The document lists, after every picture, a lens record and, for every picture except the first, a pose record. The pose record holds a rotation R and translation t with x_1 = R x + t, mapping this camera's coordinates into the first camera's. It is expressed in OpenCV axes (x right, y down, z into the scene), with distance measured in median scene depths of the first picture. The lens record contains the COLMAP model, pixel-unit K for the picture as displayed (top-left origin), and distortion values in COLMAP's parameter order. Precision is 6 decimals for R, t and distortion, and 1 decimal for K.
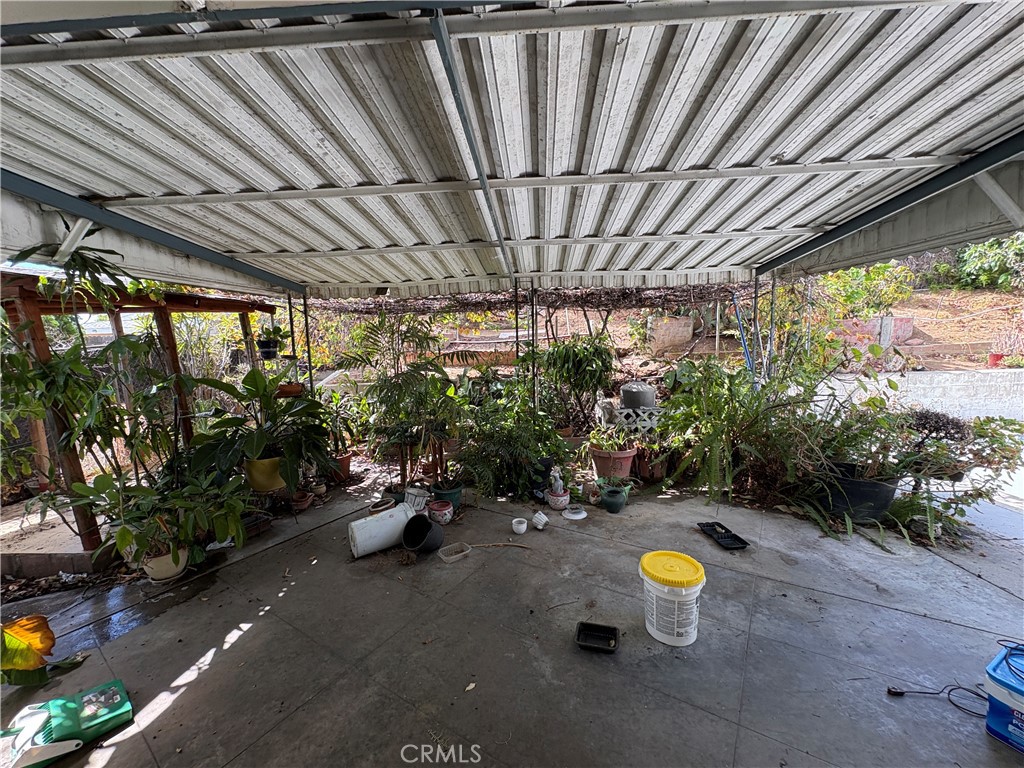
lens RADIAL K [[409.1, 0, 516.1], [0, 409.1, 384.6], [0, 0, 1]] dist [0.000019, -0.000231]
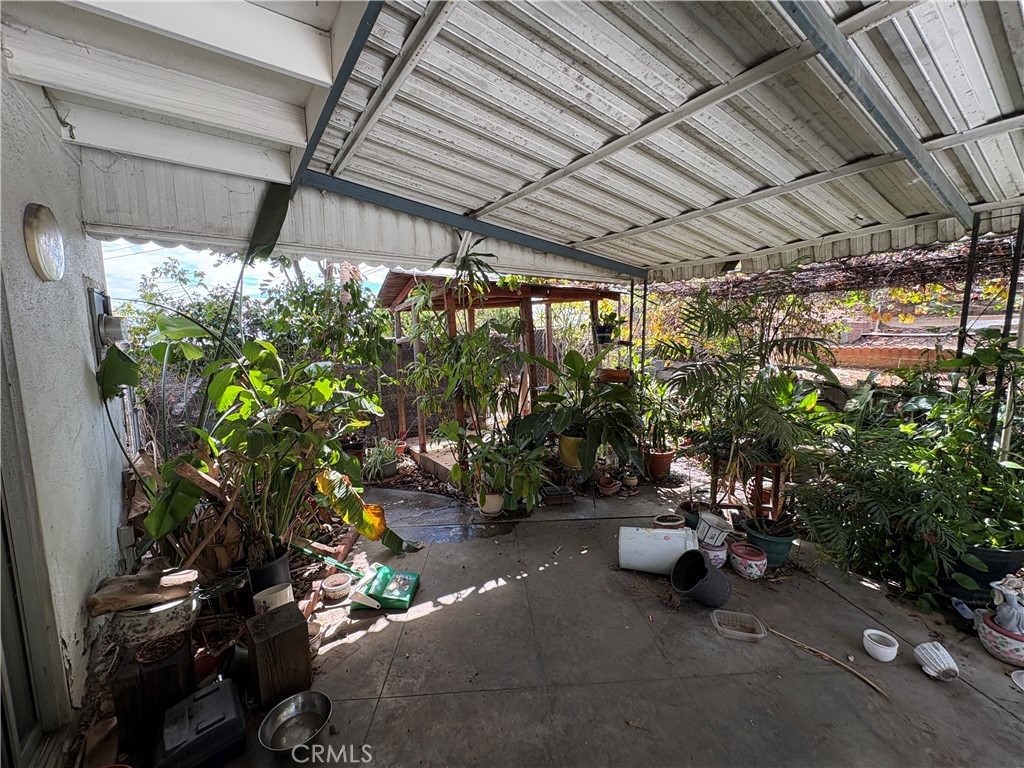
lens RADIAL K [[409.1, 0, 507.9], [0, 409.1, 384.6], [0, 0, 1]] dist [0.000019, -0.000231]
pose [[0.605515, 0.112019, -0.787910, 0.103147], [-0.099984, 0.992908, 0.064325, -0.002401], [0.789528, 0.039829, 0.612421, 0.223408]]
